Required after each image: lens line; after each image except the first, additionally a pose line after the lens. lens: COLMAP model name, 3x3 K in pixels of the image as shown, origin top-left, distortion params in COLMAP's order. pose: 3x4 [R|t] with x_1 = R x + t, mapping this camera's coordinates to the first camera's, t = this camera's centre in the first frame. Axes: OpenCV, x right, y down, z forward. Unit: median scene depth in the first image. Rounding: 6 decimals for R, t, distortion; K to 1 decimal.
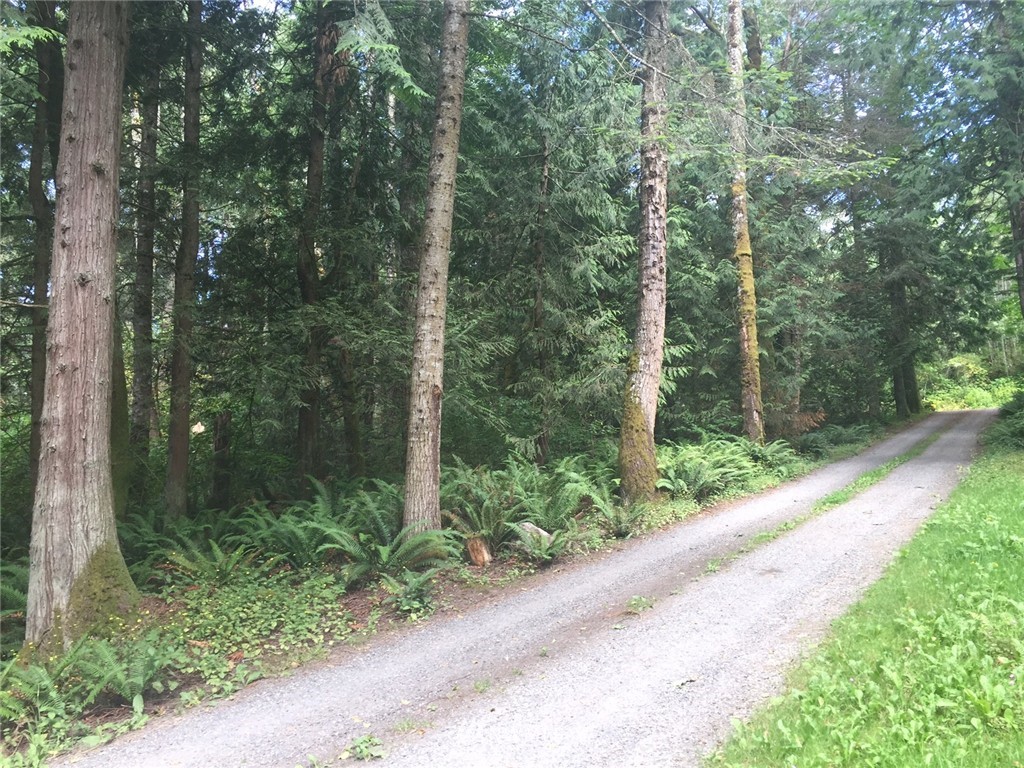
lens RADIAL K [[870.5, 0, 512.5], [0, 870.5, 384.6], [0, 0, 1]] dist [0.053342, -0.040745]
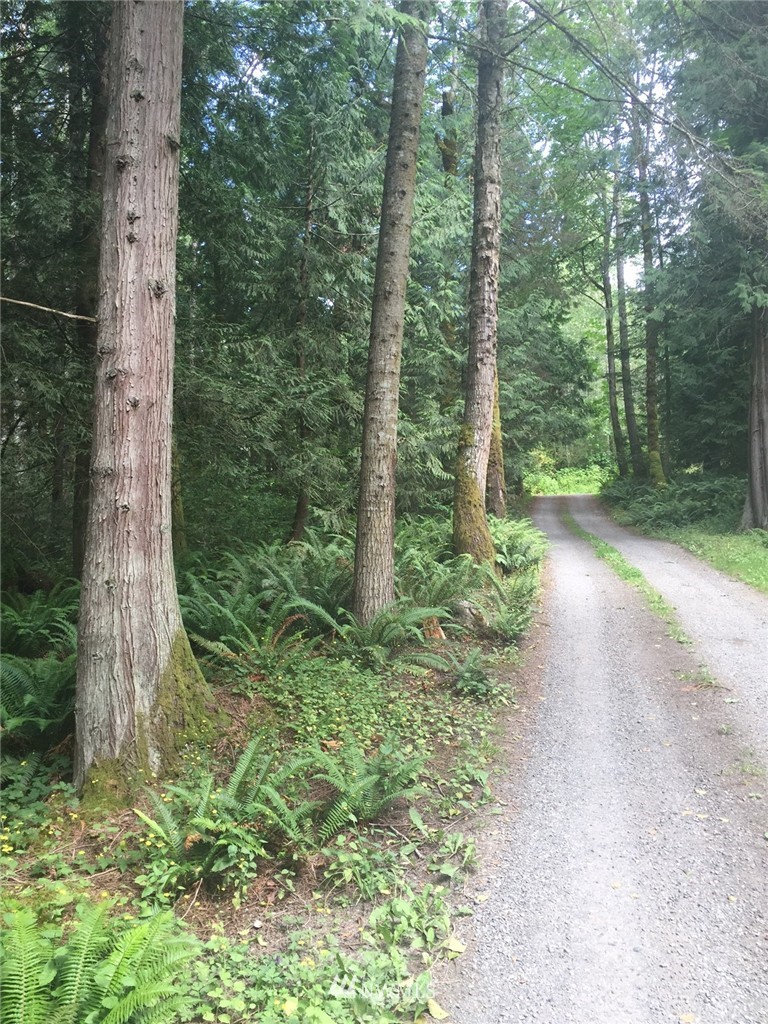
lens RADIAL K [[870.5, 0, 384.3], [0, 870.5, 511.7], [0, 0, 1]] dist [0.053342, -0.040745]
pose [[0.935759, 0.024670, 0.351776, -0.411579], [-0.045116, 0.997728, 0.050042, 0.020062], [-0.349742, -0.062699, 0.934746, 0.148616]]
